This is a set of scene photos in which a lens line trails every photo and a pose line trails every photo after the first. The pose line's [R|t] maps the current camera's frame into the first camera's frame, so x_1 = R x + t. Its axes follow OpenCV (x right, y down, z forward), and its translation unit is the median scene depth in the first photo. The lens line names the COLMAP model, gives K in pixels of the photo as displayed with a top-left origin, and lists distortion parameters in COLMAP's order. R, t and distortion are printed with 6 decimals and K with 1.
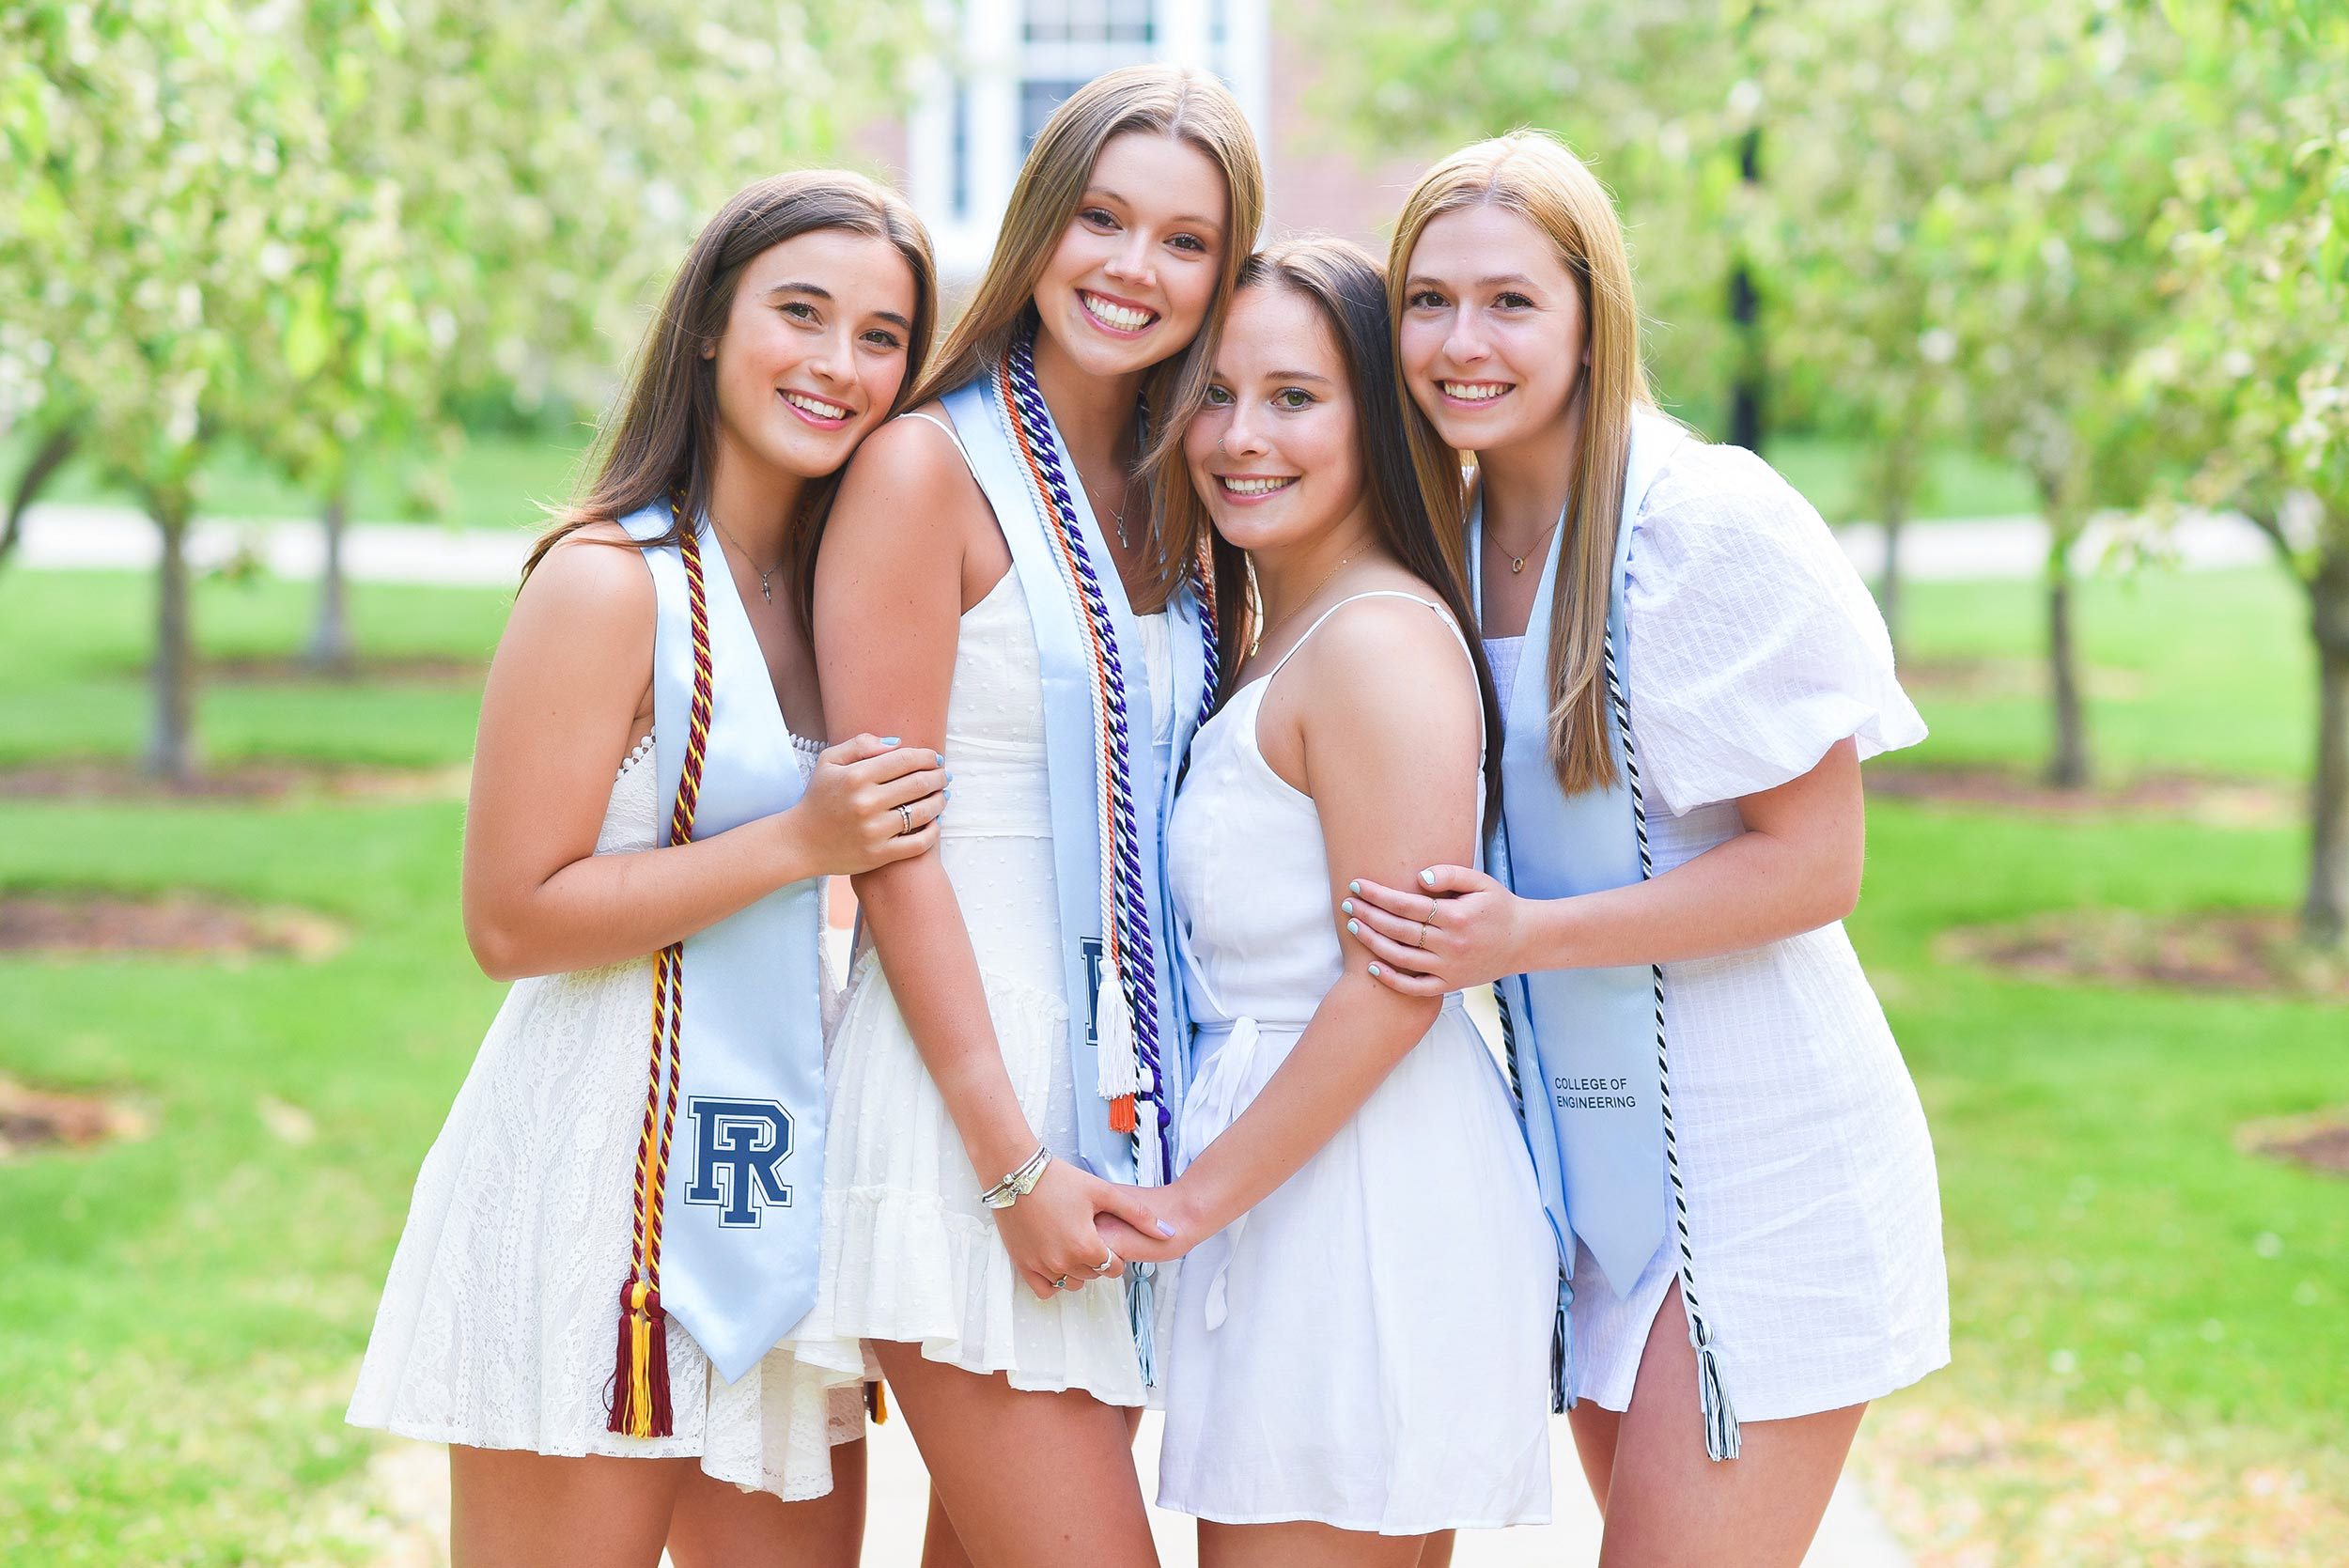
lens RADIAL K [[6567.3, 0, 922.7], [0, 6567.3, 783.3], [0, 0, 1]] dist [-0.030272, -0.122820]
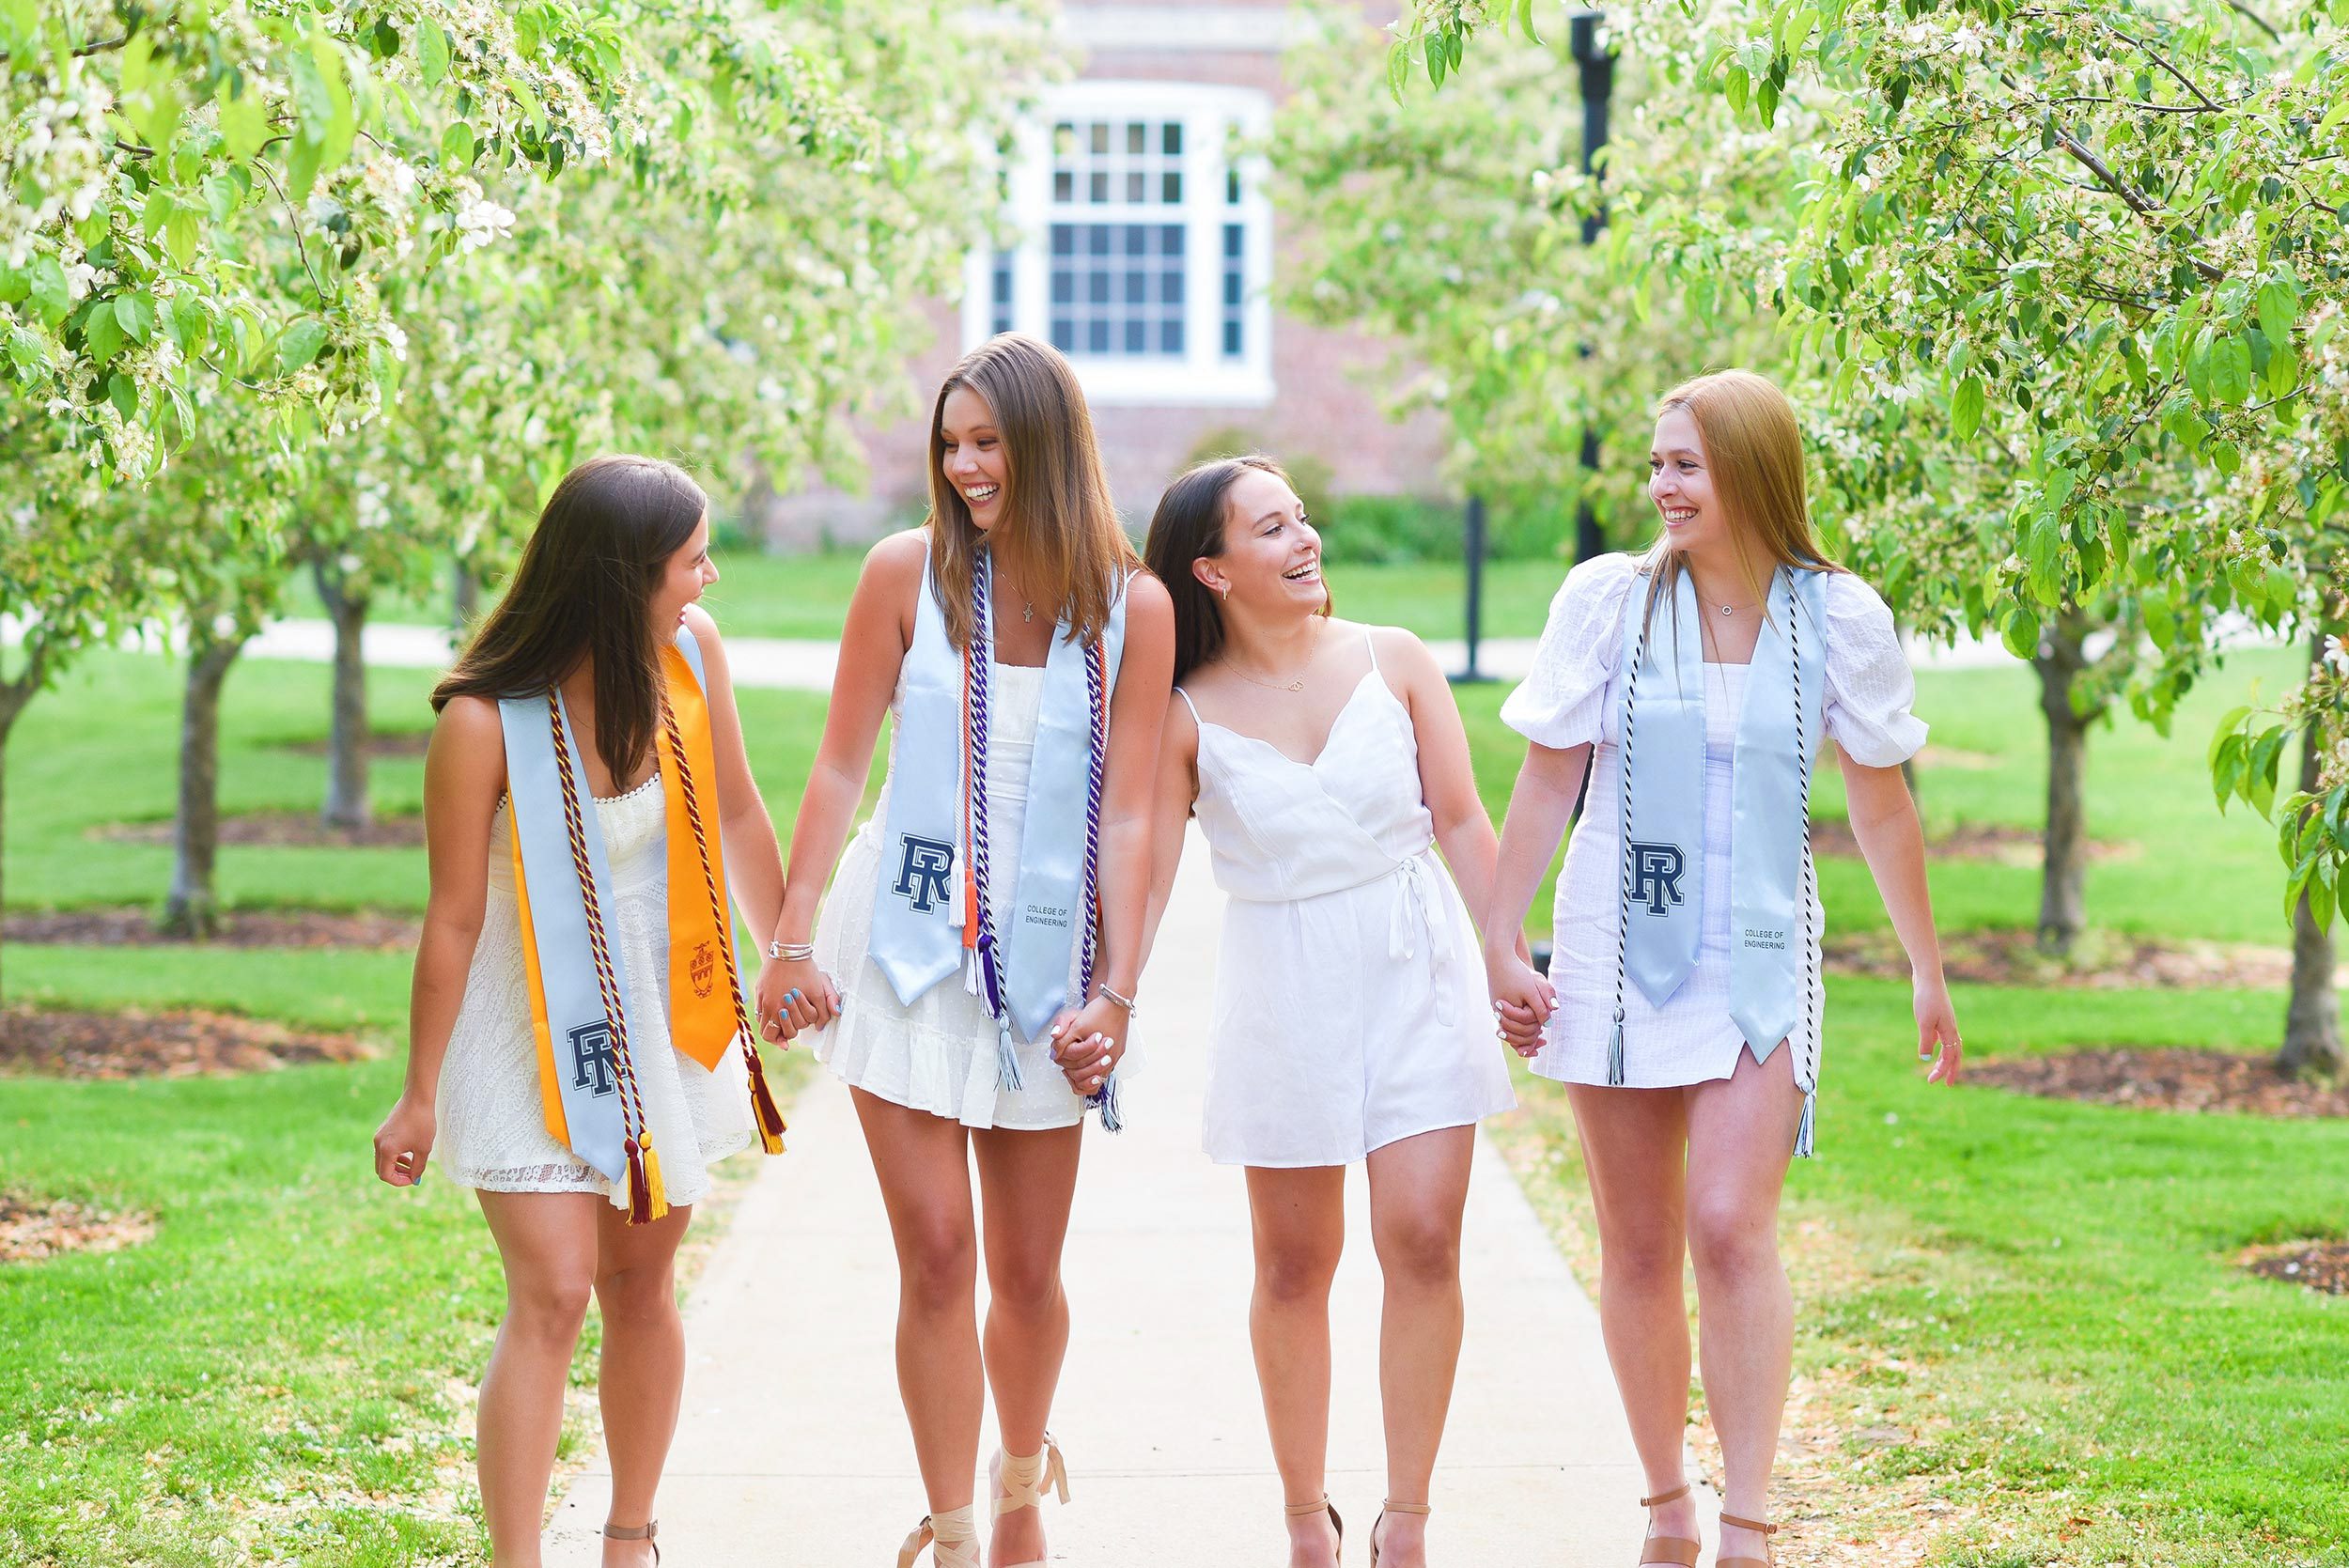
lens RADIAL K [[7109.8, 0, 1168.5], [0, 7109.8, 854.1], [0, 0, 1]] dist [0.122378, 1.387706]
pose [[0.999661, 0.001282, 0.025996, 0.007998], [-0.001034, 0.999954, -0.009543, 0.032168], [-0.026007, 0.009513, 0.999616, -0.638789]]
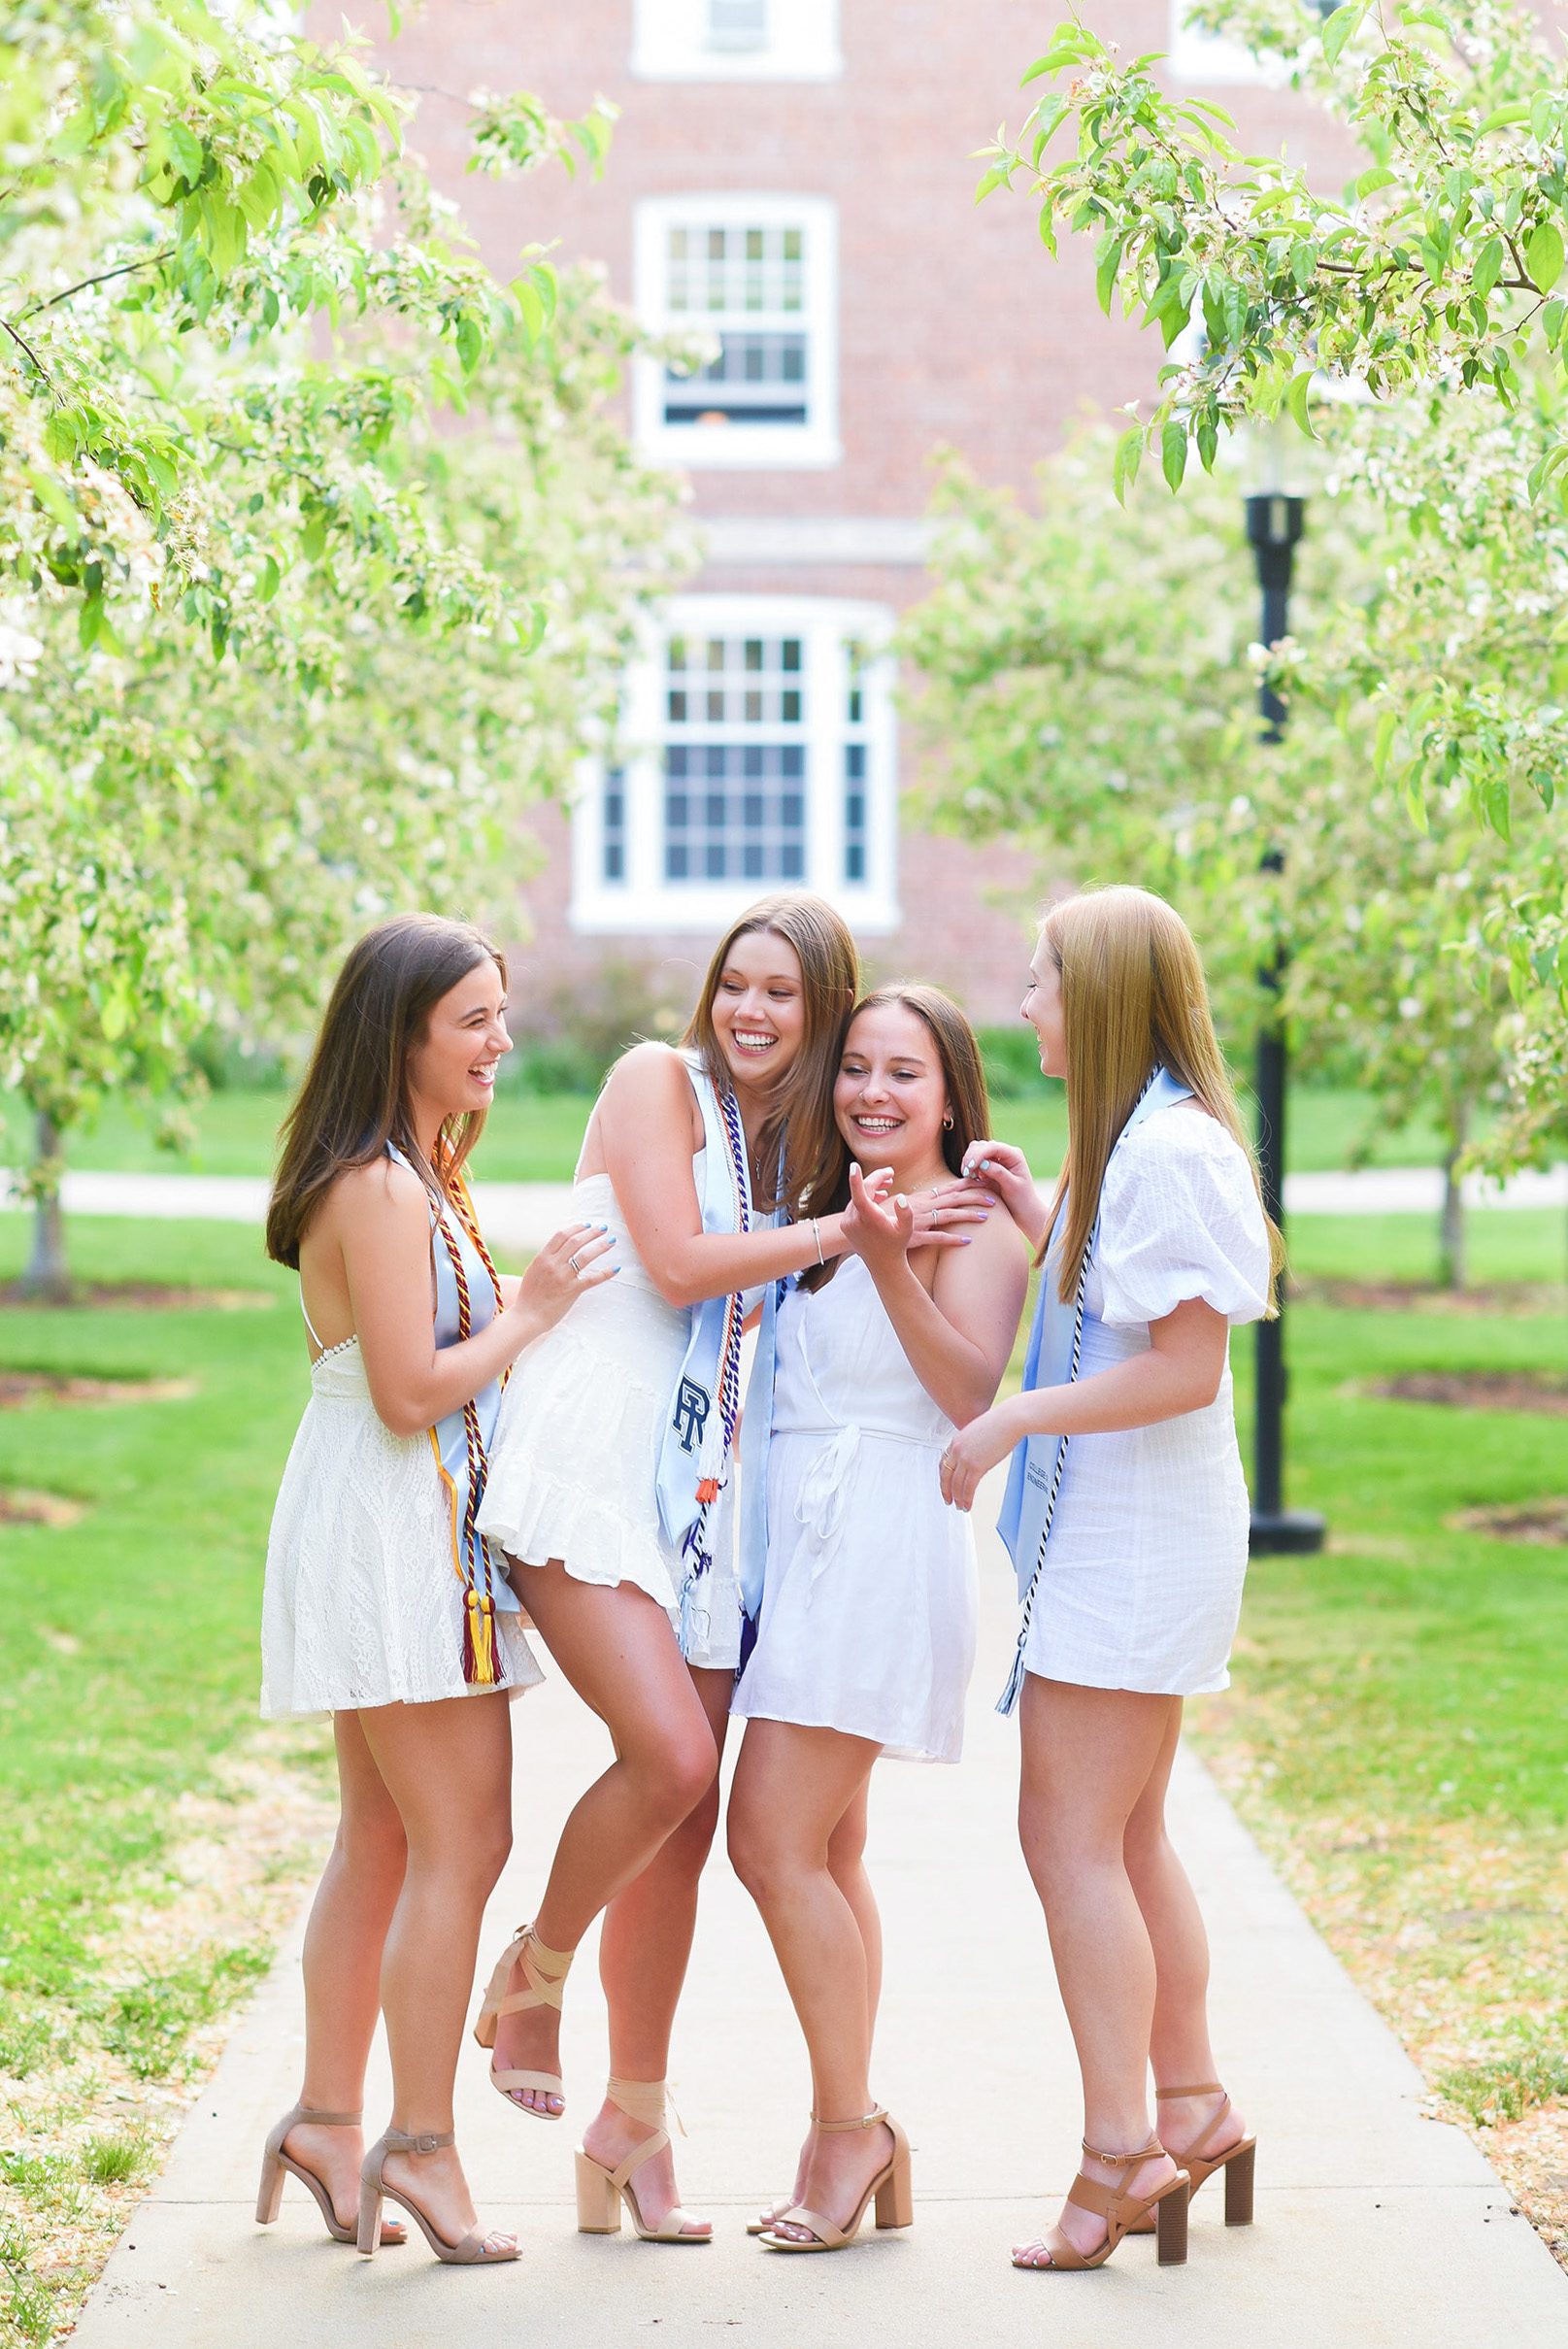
lens RADIAL K [[6999.6, 0, 633.1], [0, 6999.6, 1170.9], [0, 0, 1]] dist [-0.072890, 0.168984]
pose [[0.999970, -0.002966, 0.007103, 0.001716], [0.003252, 0.999166, -0.040697, 0.022074], [-0.006976, 0.040719, 0.999146, -0.406986]]
